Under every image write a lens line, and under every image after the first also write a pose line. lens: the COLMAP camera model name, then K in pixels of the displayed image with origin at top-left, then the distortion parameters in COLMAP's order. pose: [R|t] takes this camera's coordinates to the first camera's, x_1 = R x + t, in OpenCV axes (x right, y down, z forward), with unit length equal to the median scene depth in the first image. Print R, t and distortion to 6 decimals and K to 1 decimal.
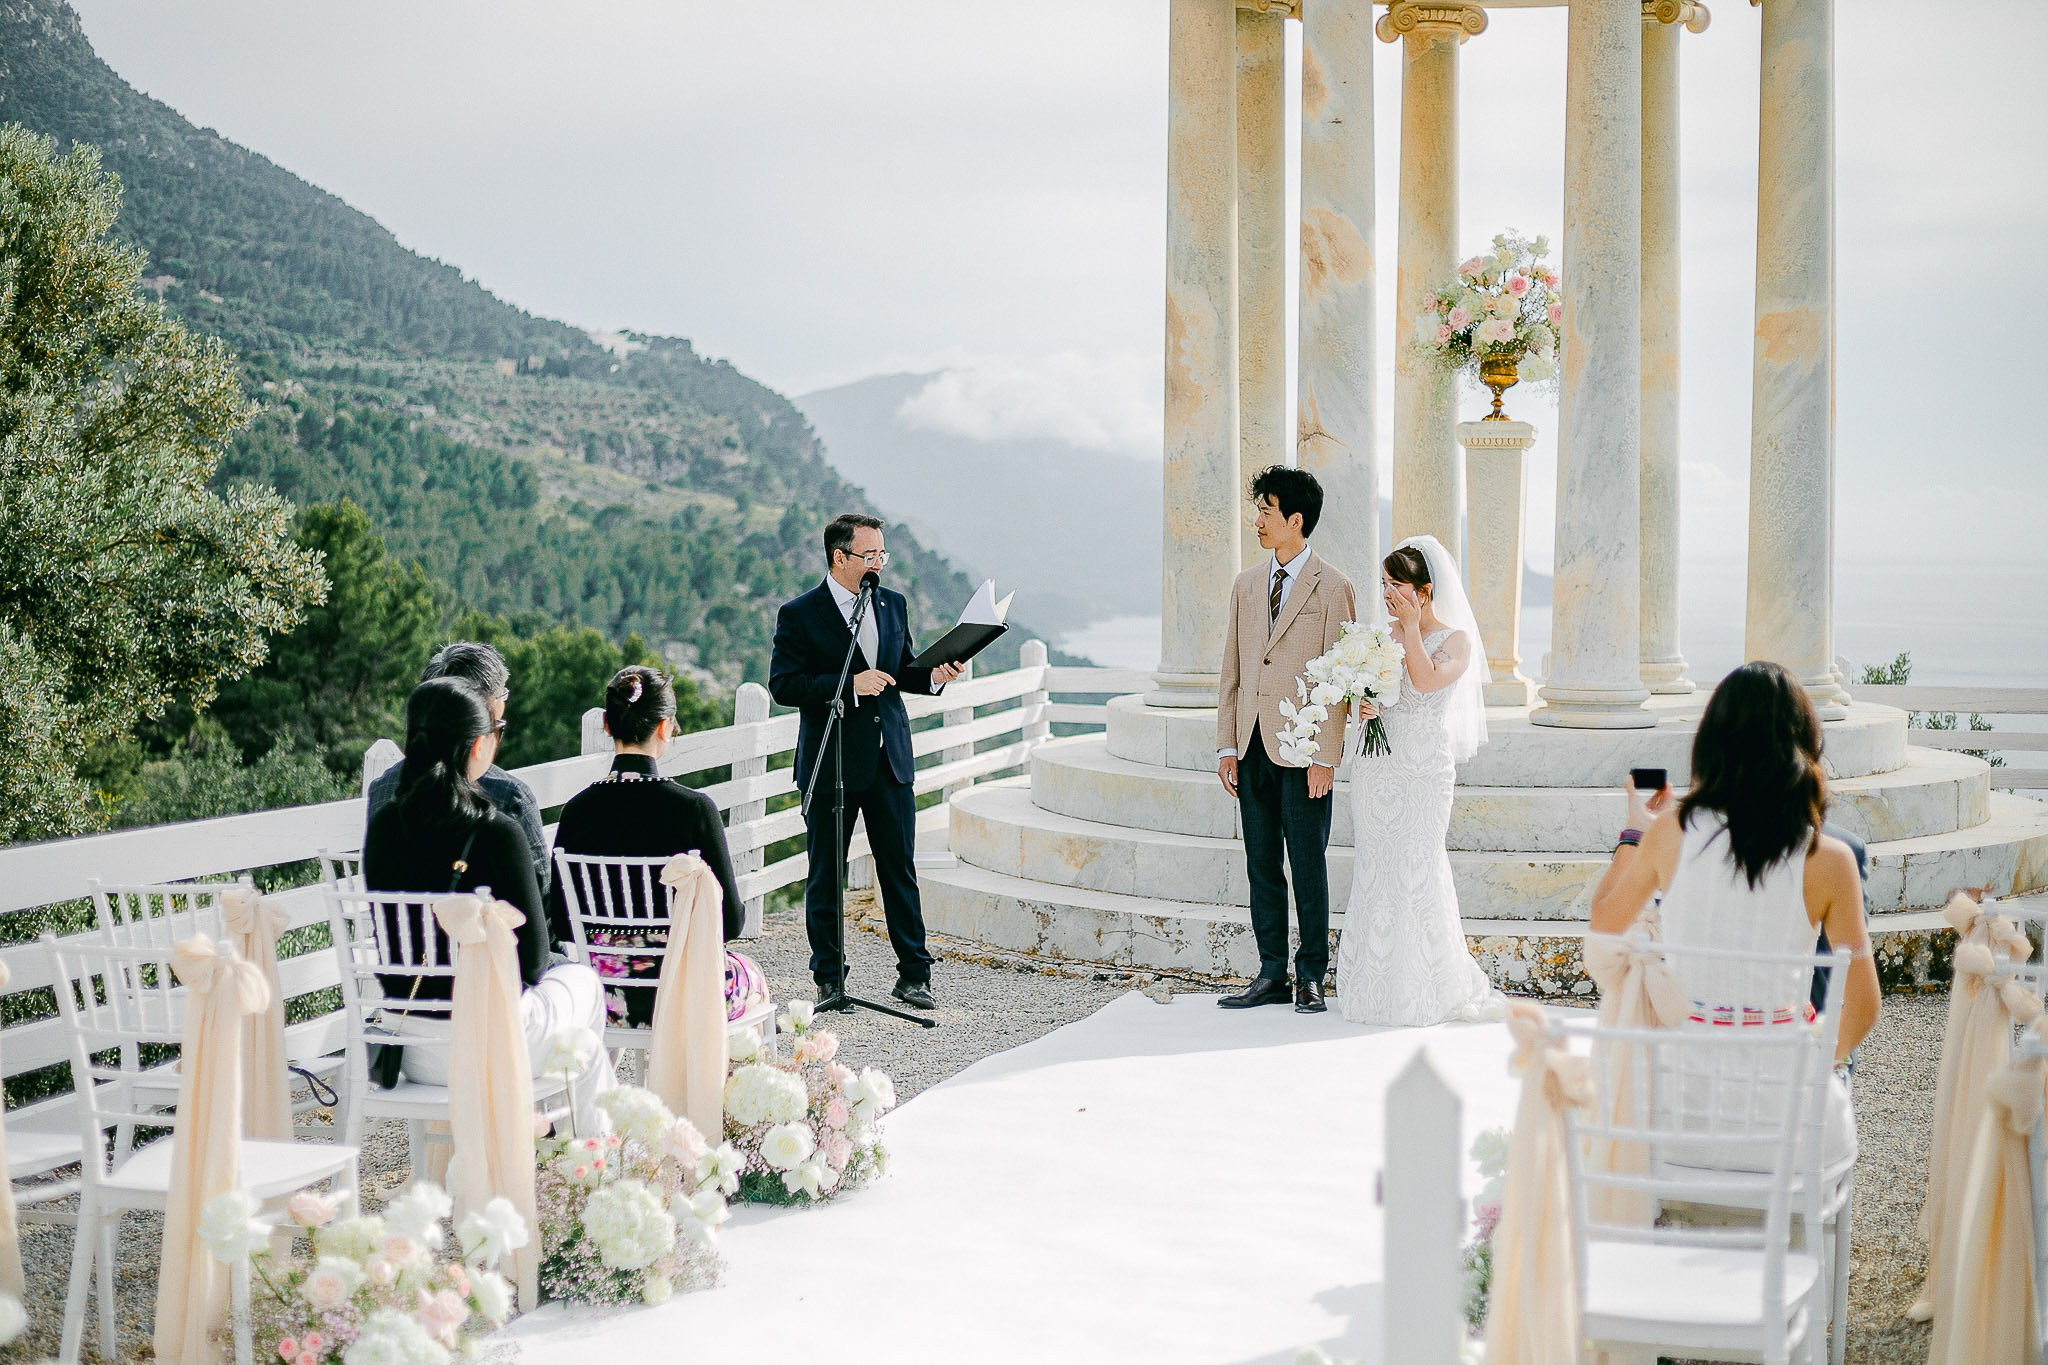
lens RADIAL K [[3156.8, 0, 1016.7], [0, 3156.8, 665.6], [0, 0, 1]] dist [-0.091630, 0.000000]
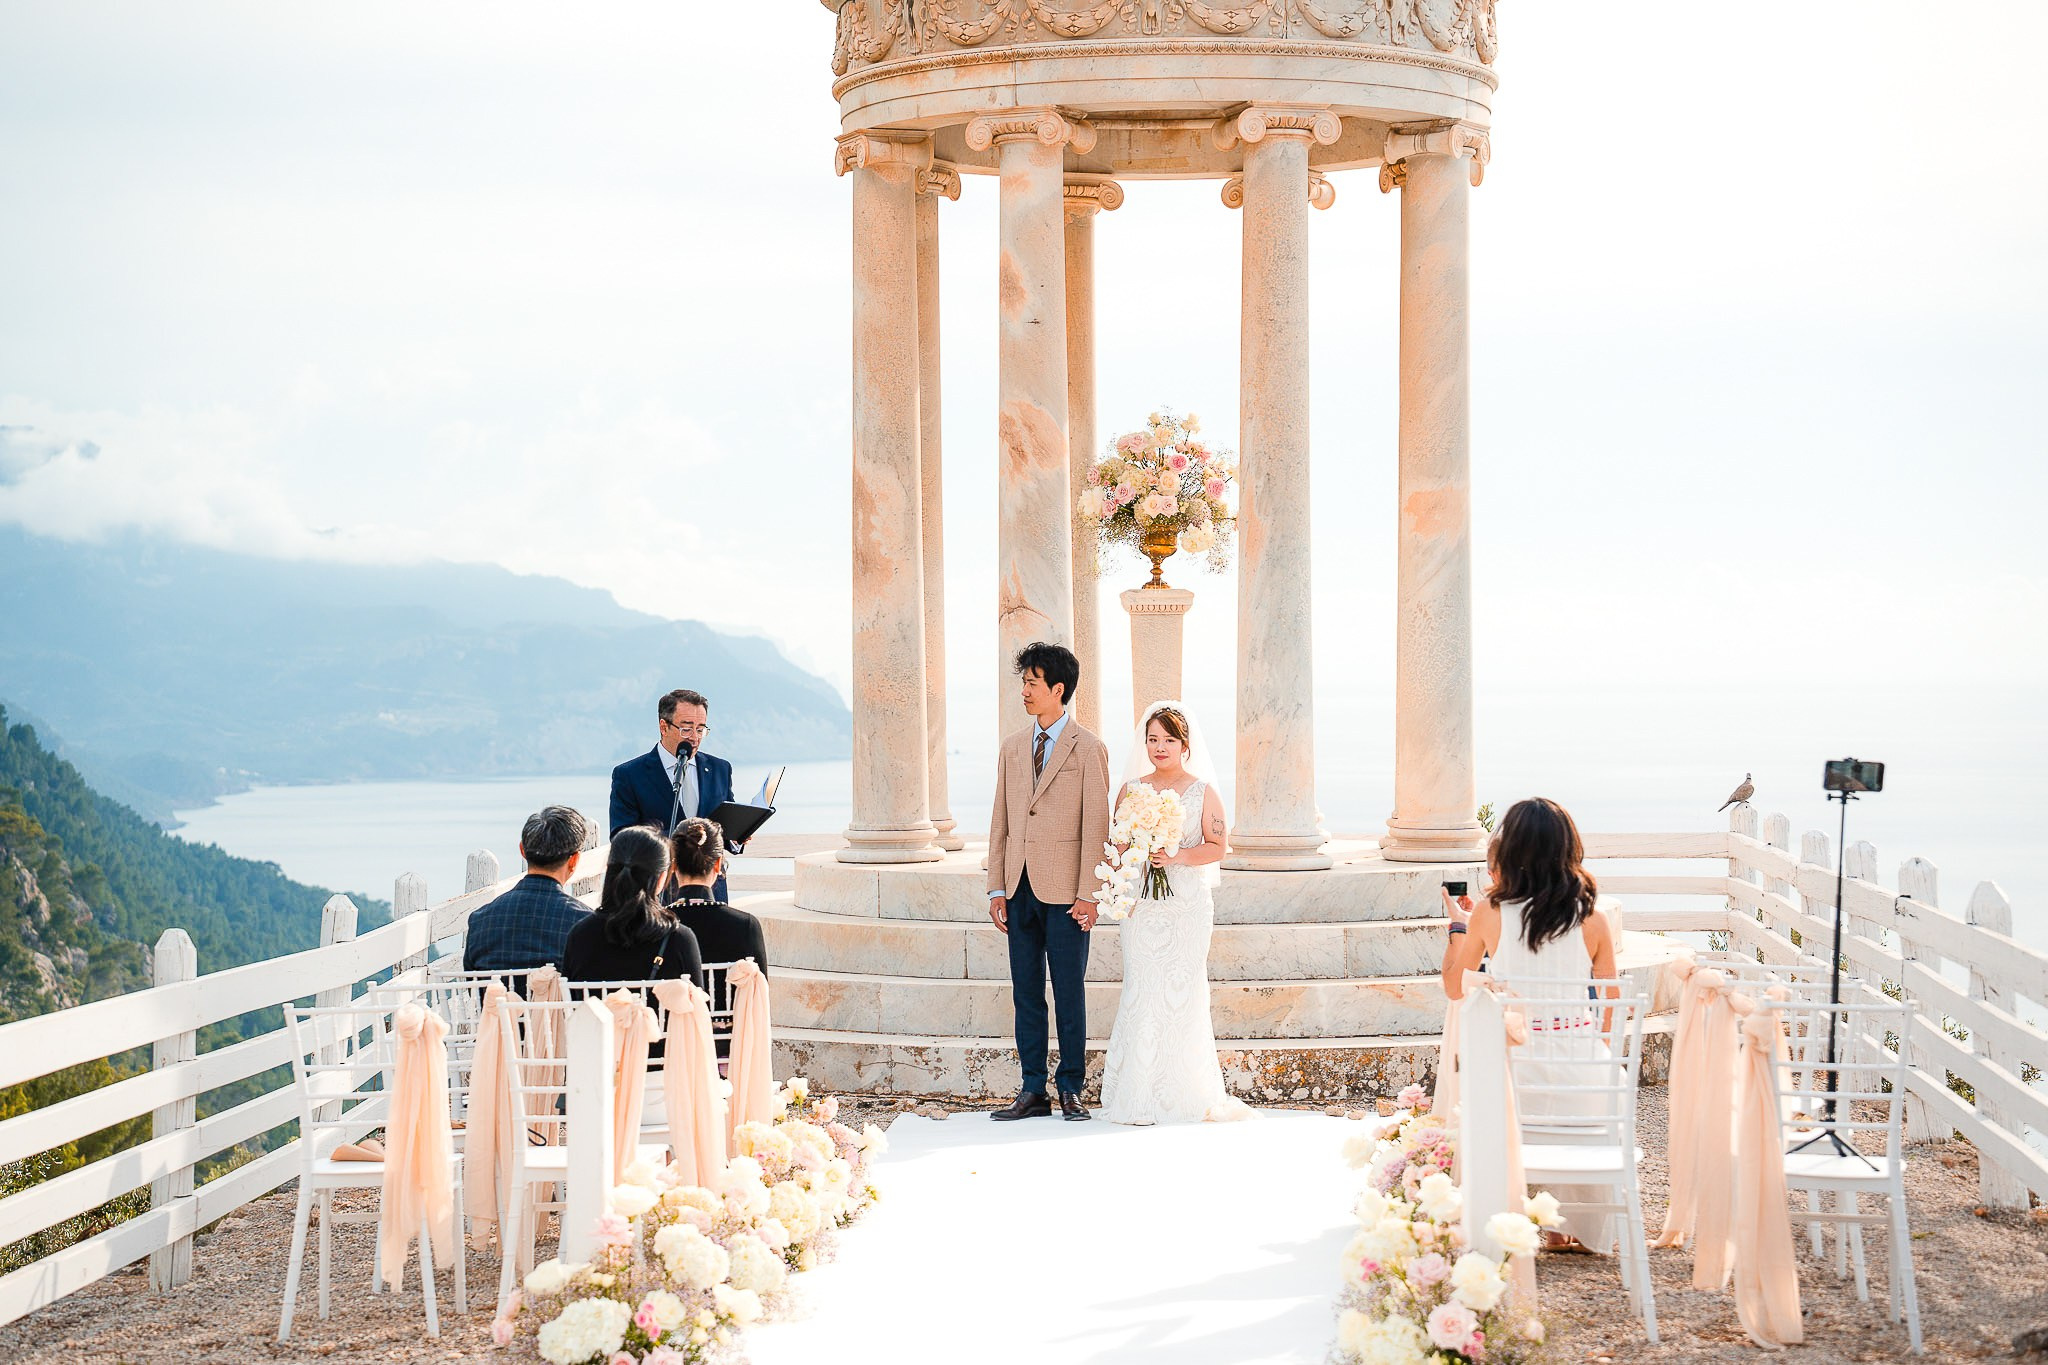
lens RADIAL K [[4771.4, 0, 1015.6], [0, 4771.4, 685.7], [0, 0, 1]] dist [0.478252, 0.000000]
pose [[0.975902, -0.013456, 0.217796, -0.269004], [0.021170, 0.999227, -0.033123, 0.008440], [-0.217181, 0.036936, 0.975432, -0.616164]]
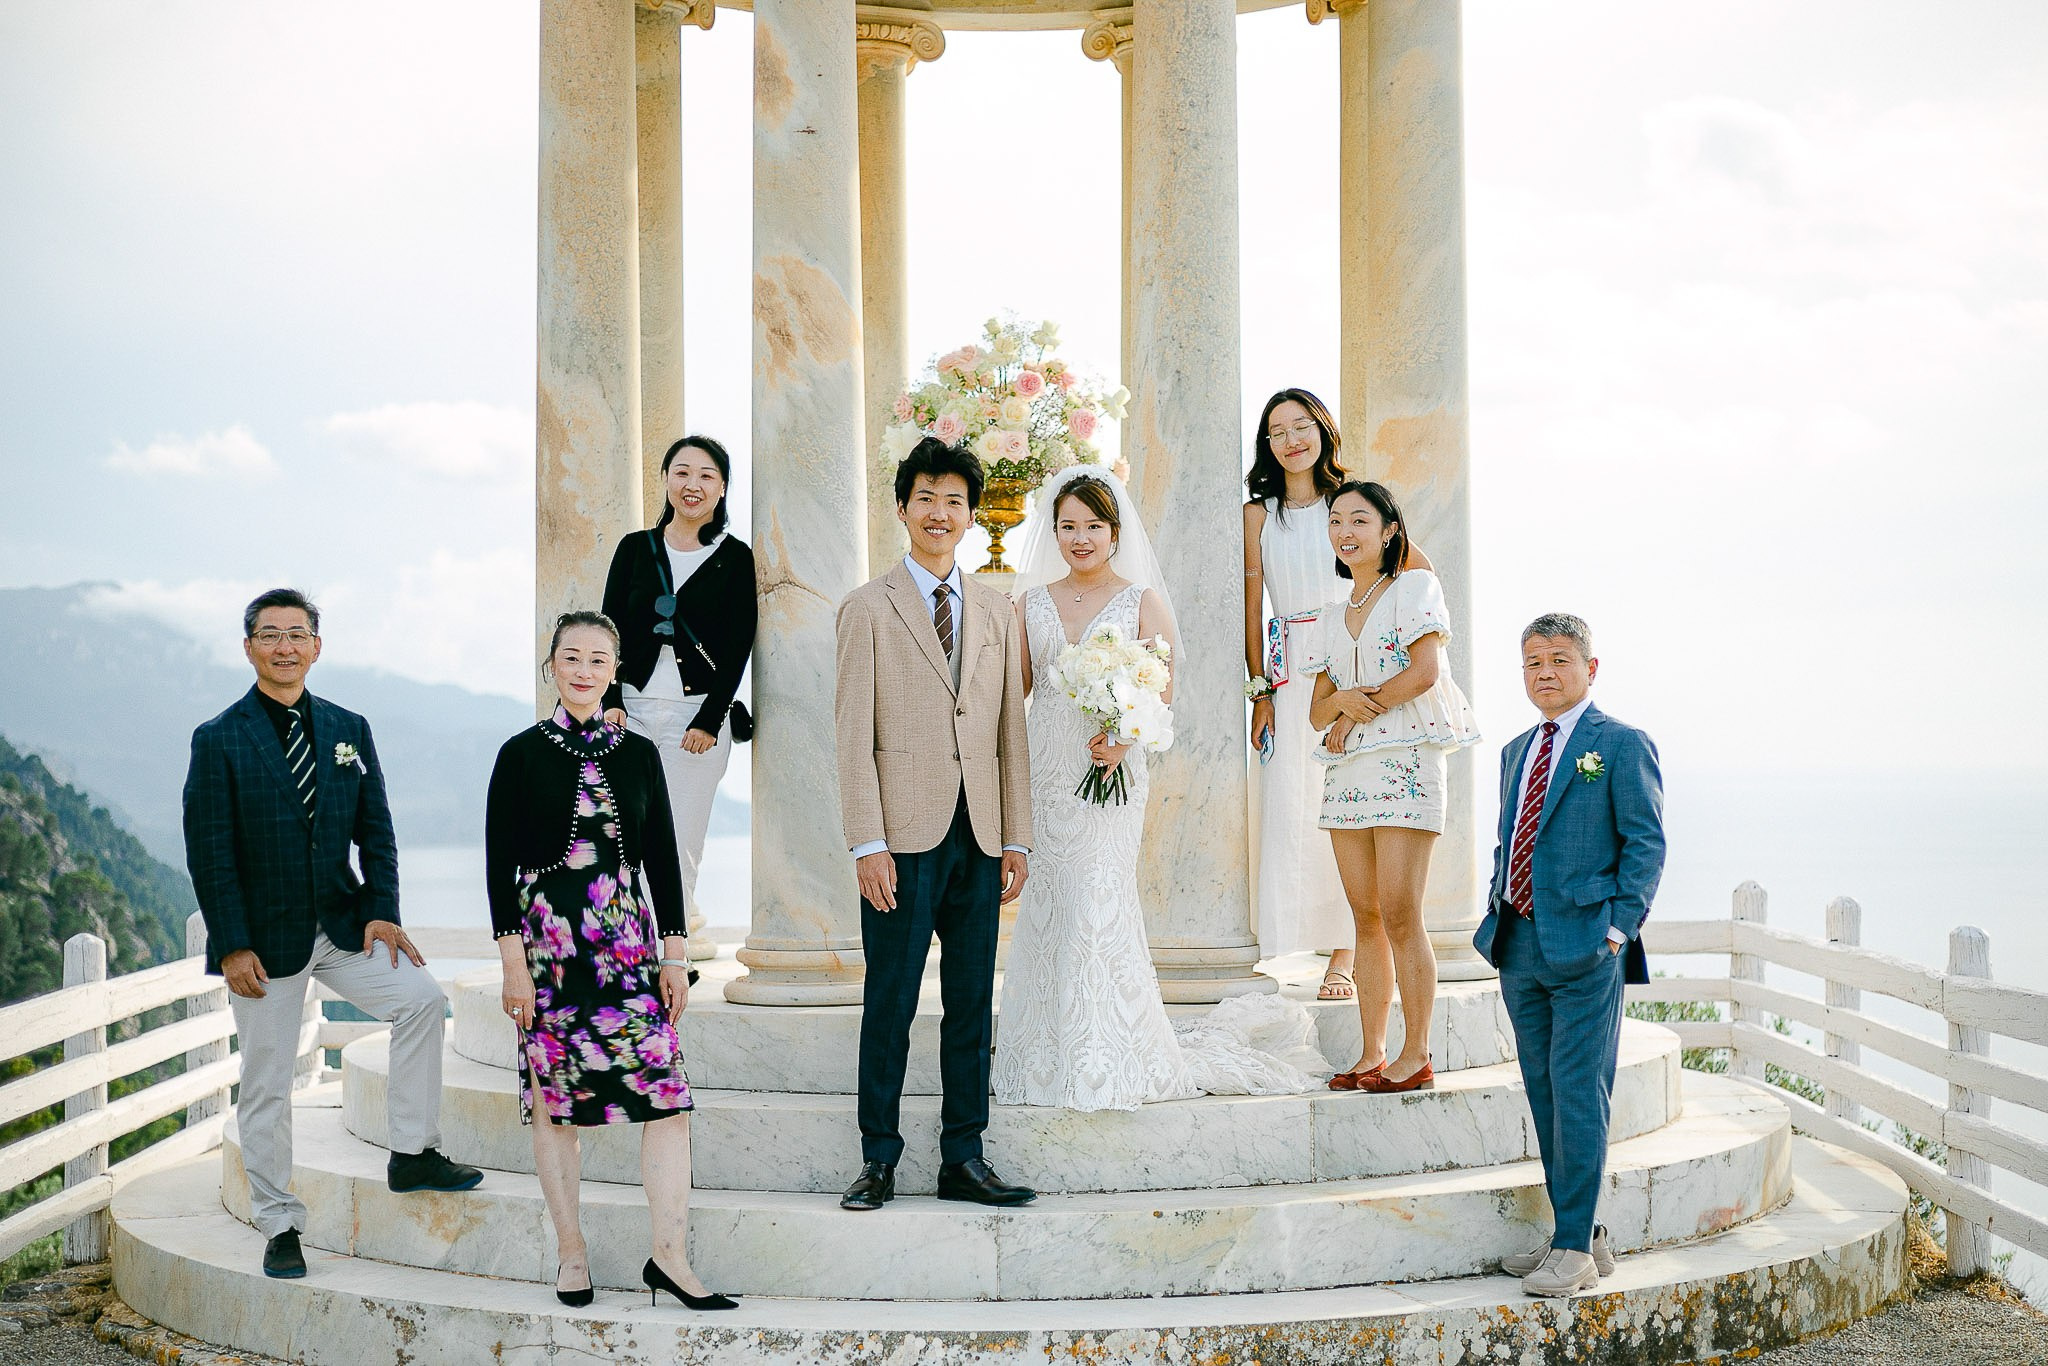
lens RADIAL K [[3209.9, 0, 1073.1], [0, 3209.9, 728.0], [0, 0, 1]] dist [-0.101339, 0.000000]
pose [[0.959774, -0.009653, 0.280606, -0.040545], [0.024457, 0.998484, -0.049303, -0.006295], [-0.279705, 0.054183, 0.958556, 0.319491]]
